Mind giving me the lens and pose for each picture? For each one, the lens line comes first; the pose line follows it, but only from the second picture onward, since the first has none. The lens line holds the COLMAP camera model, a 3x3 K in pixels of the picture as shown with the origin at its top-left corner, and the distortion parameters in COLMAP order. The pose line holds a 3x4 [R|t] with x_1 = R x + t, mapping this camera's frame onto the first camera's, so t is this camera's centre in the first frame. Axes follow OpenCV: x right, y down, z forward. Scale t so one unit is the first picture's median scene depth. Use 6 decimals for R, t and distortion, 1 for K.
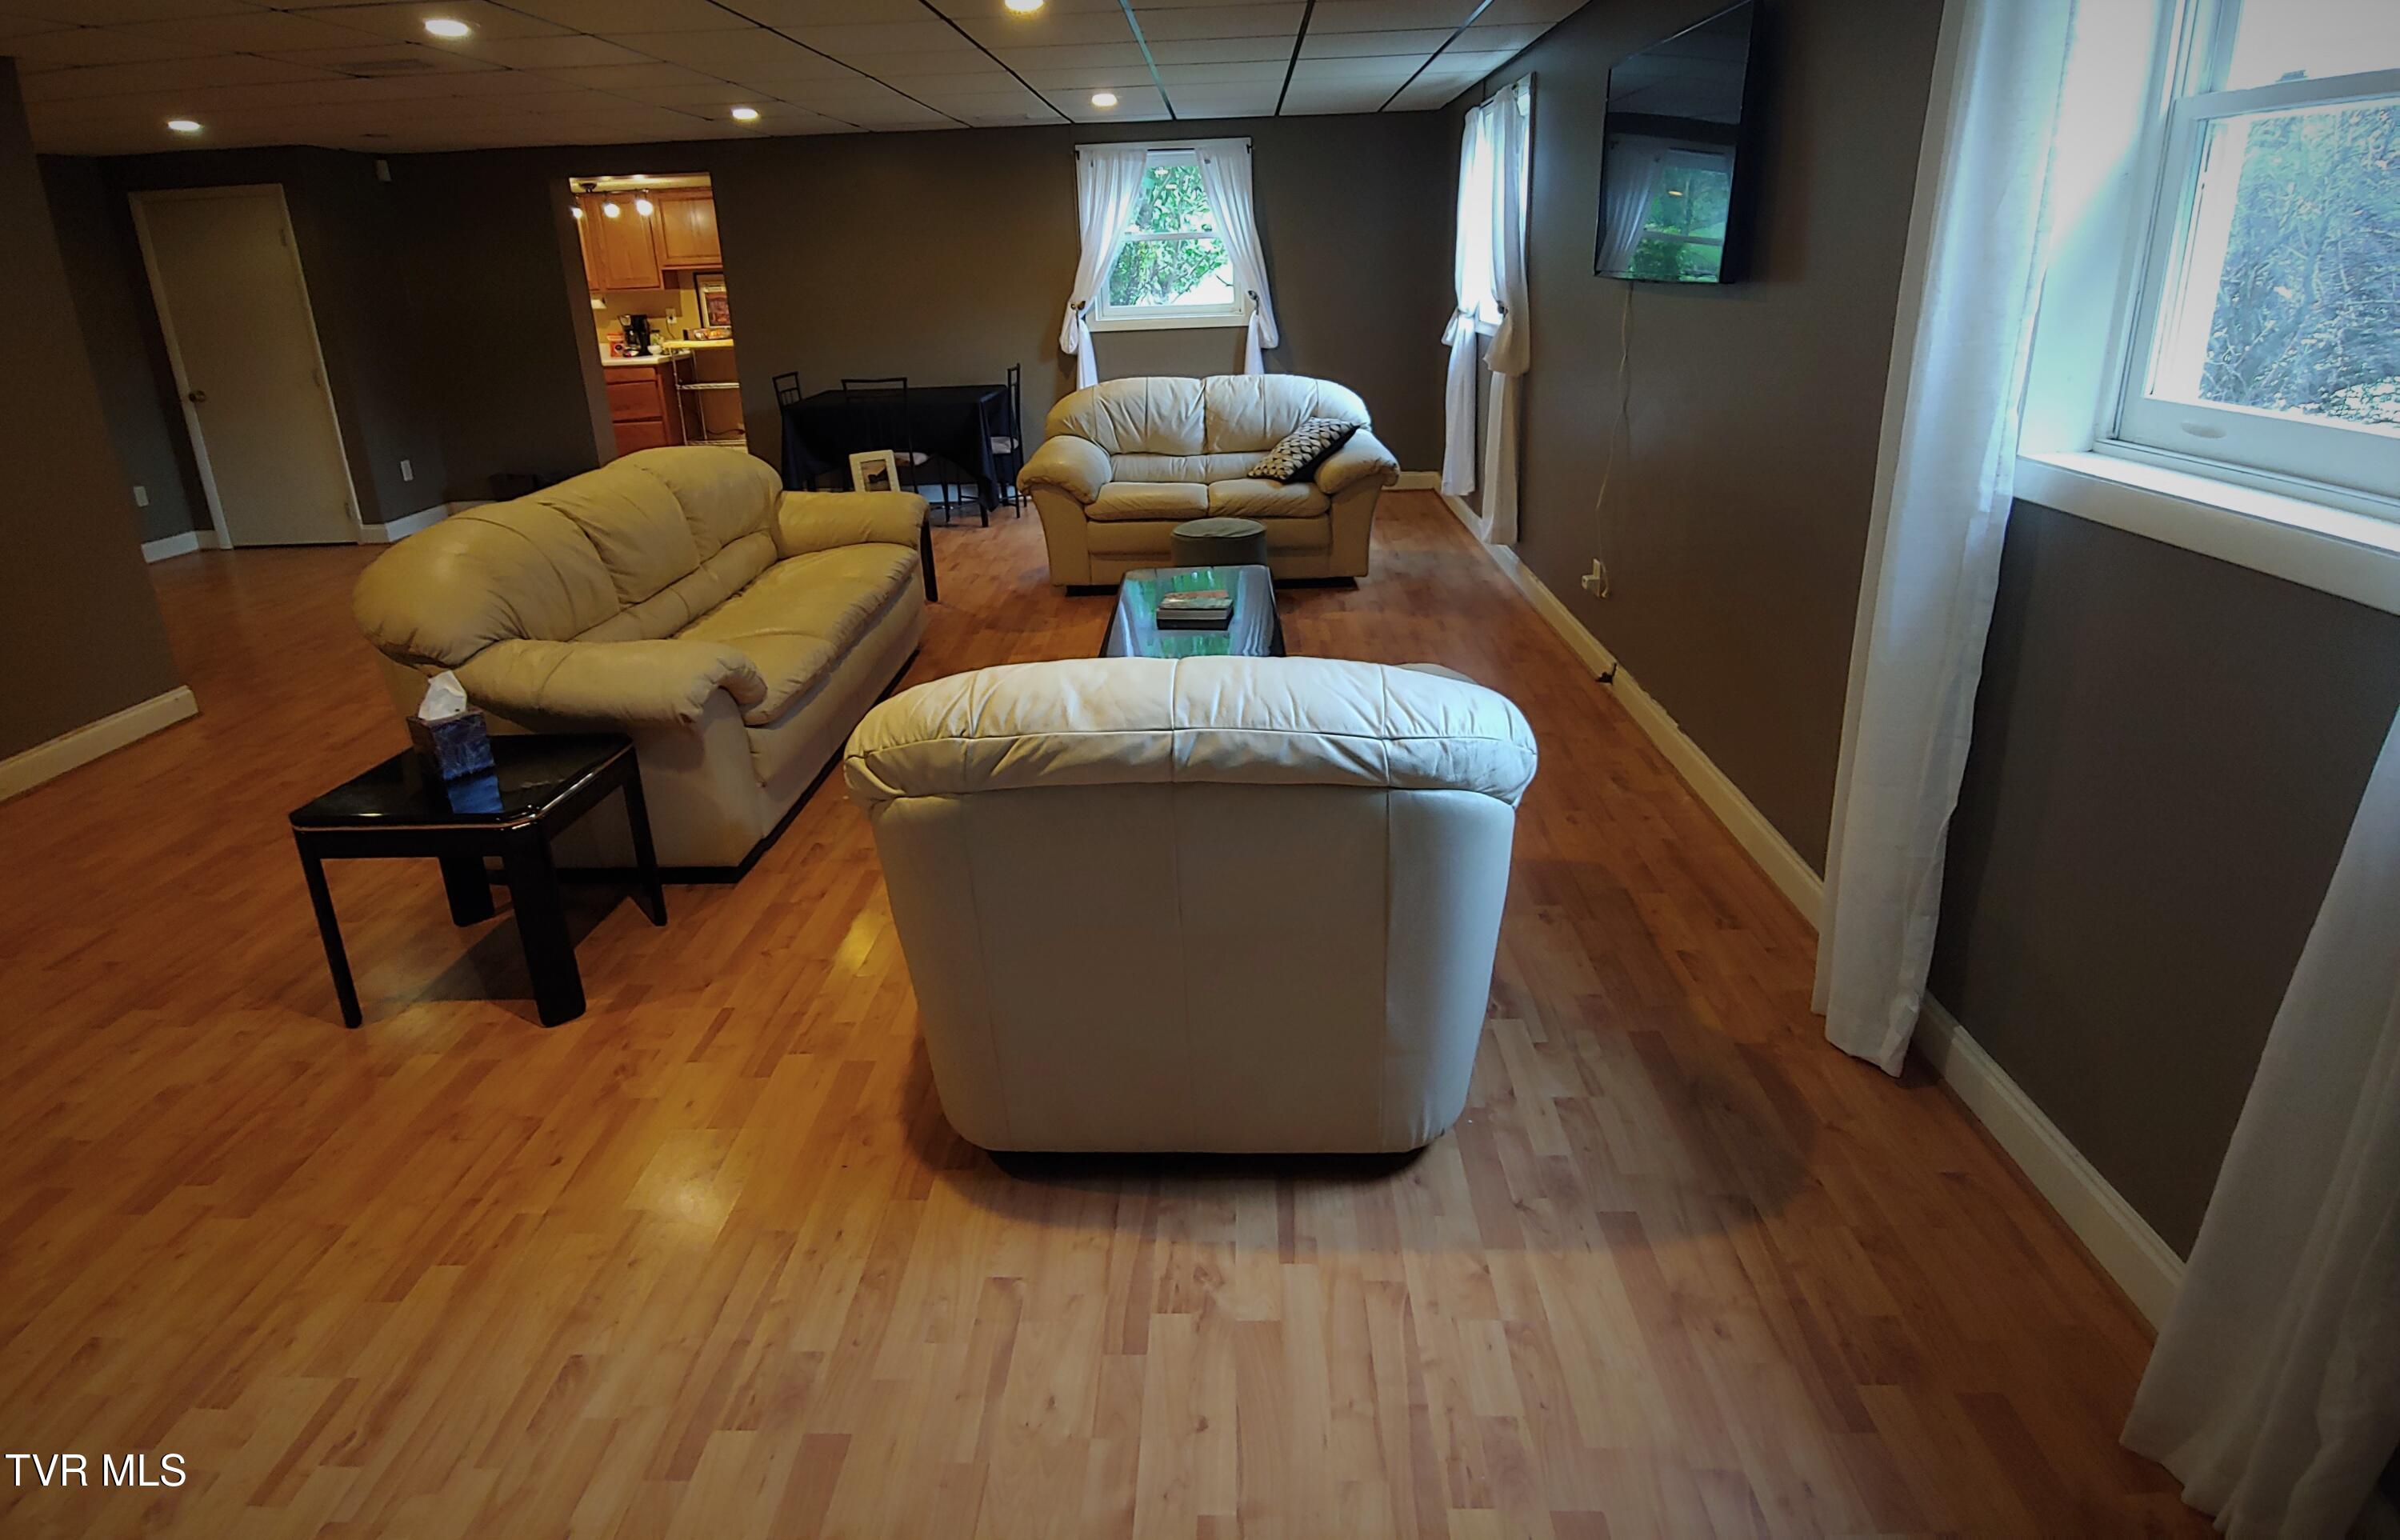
lens RADIAL K [[1287.5, 0, 1192.4], [0, 1287.5, 546.3], [0, 0, 1]] dist [-0.003686, -0.002453]
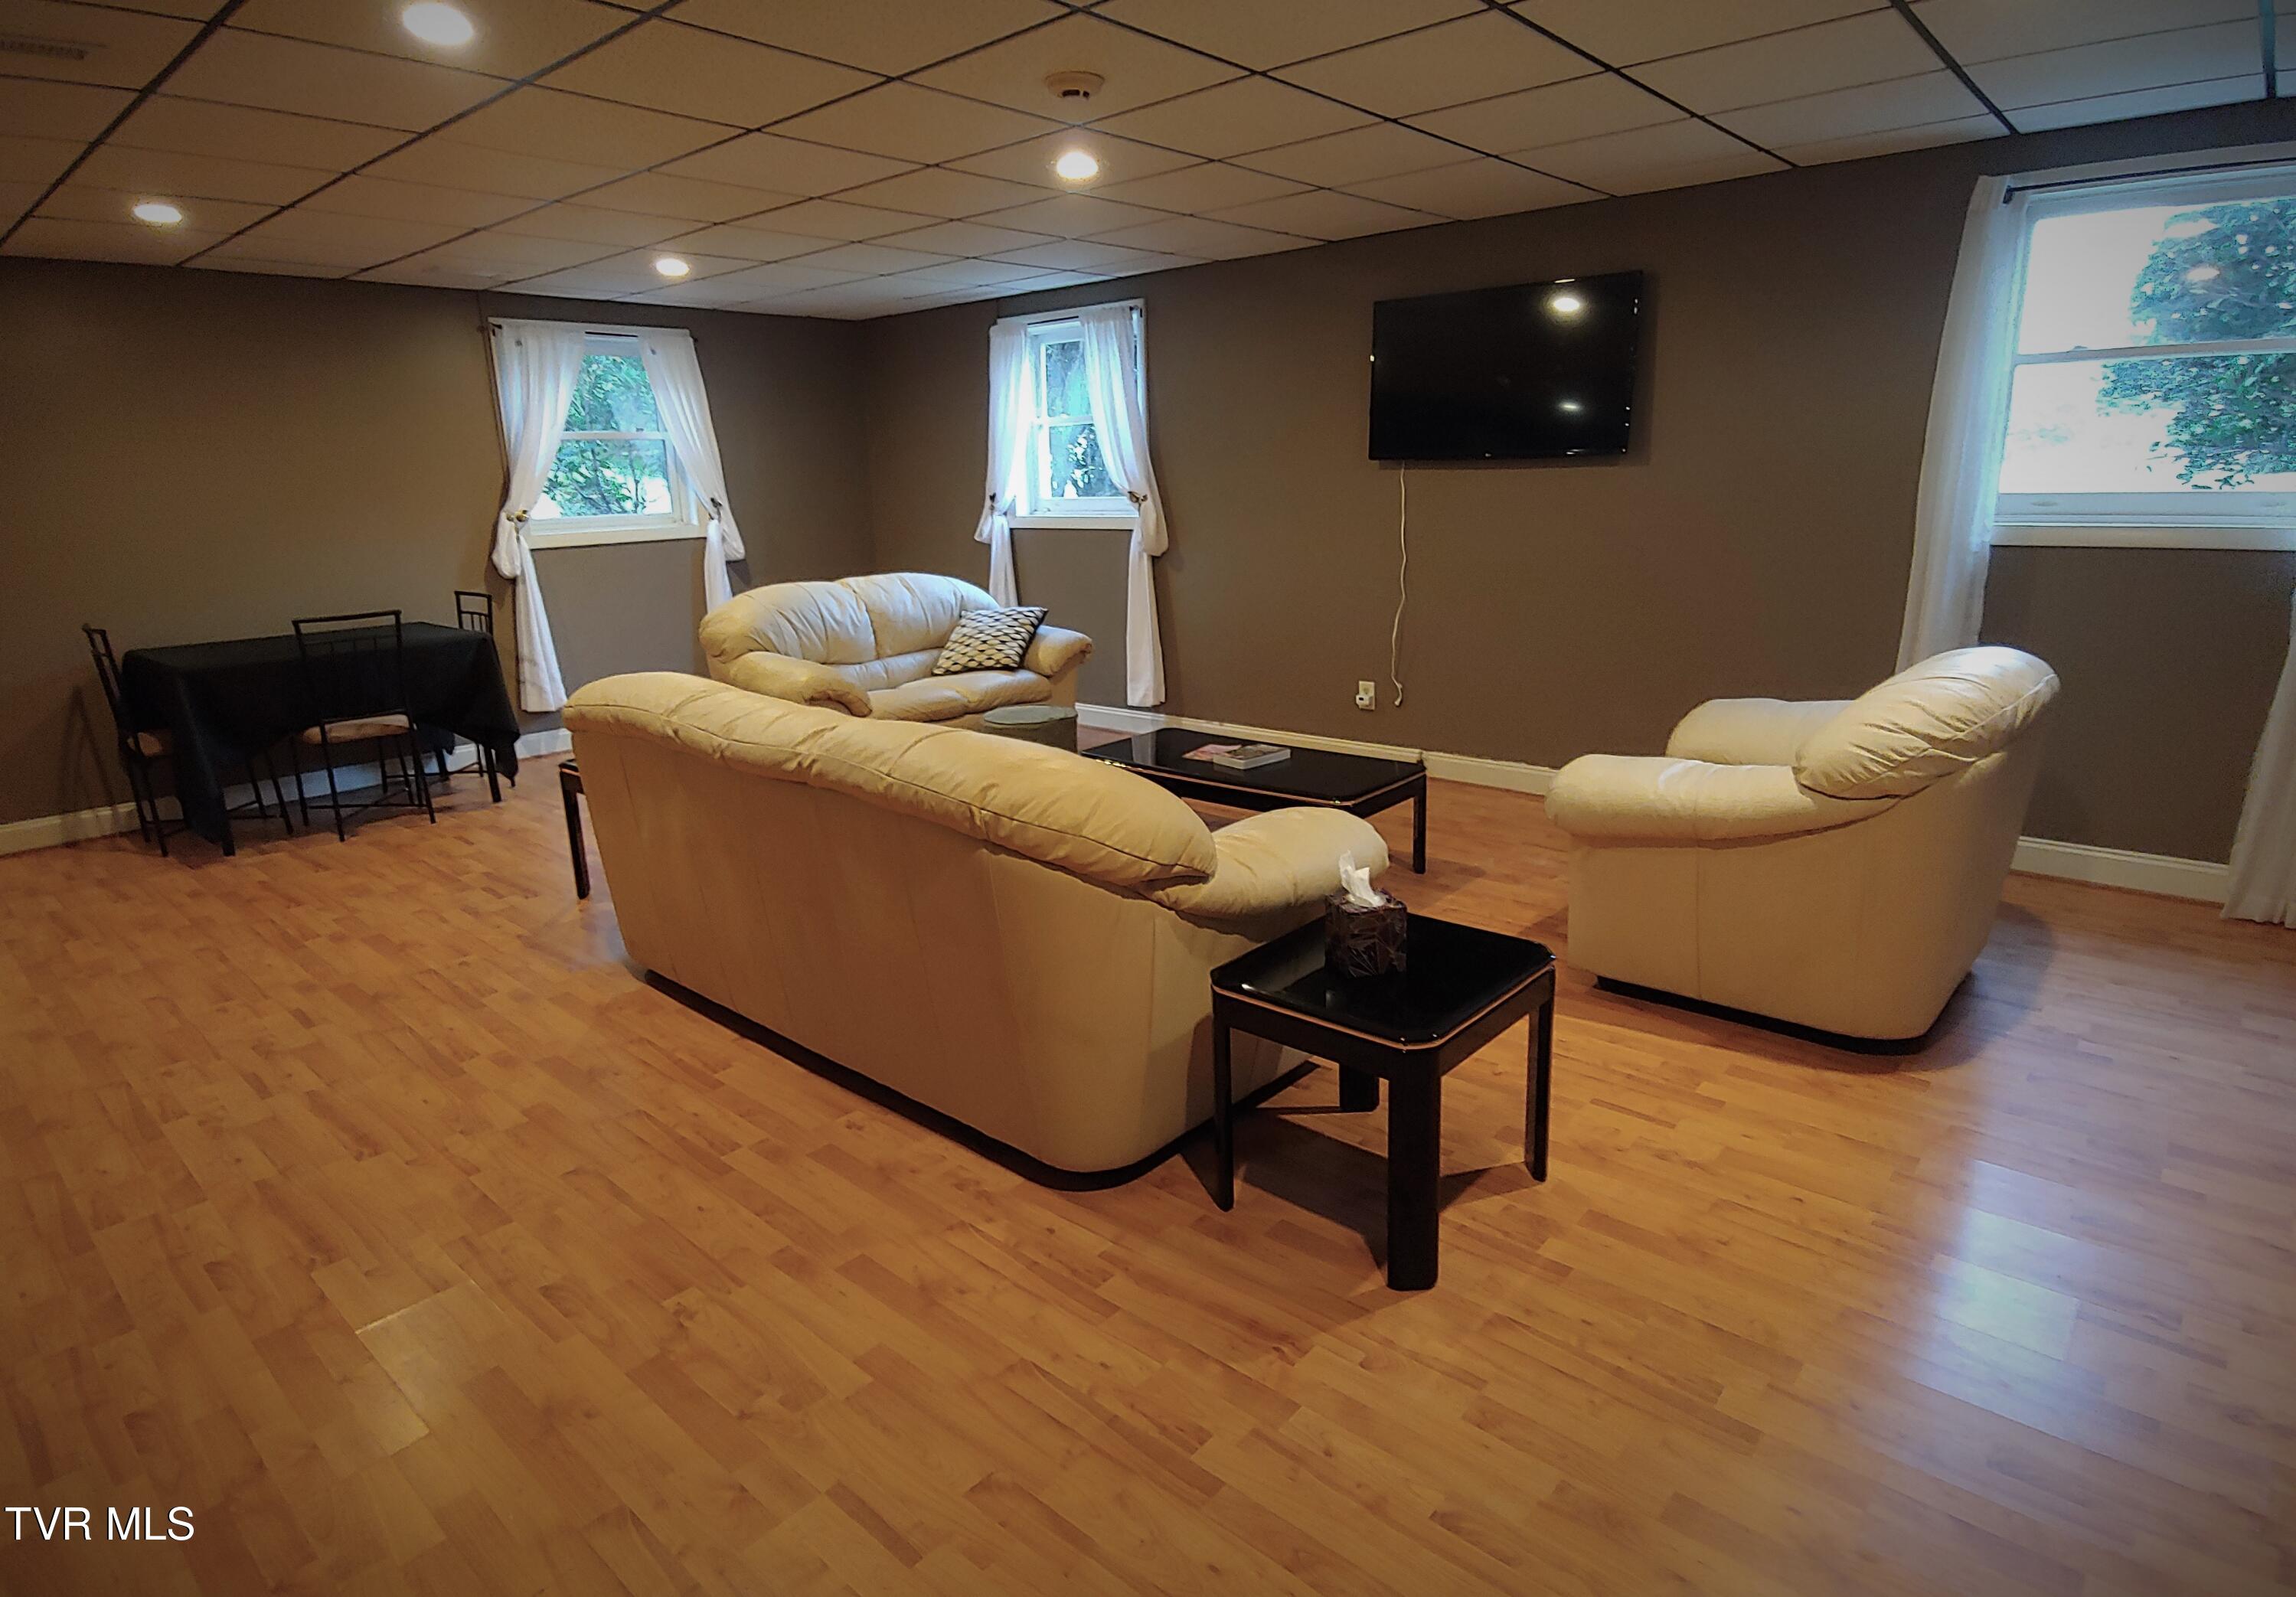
lens RADIAL K [[1229.6, 0, 1148.0], [0, 1229.6, 798.5], [0, 0, 1]] dist [-0.003144, -0.000700]
pose [[0.633231, -0.182027, 0.752254, -0.560597], [0.171151, 0.980821, 0.093263, -0.019336], [-0.754802, 0.069692, 0.652240, 0.251969]]
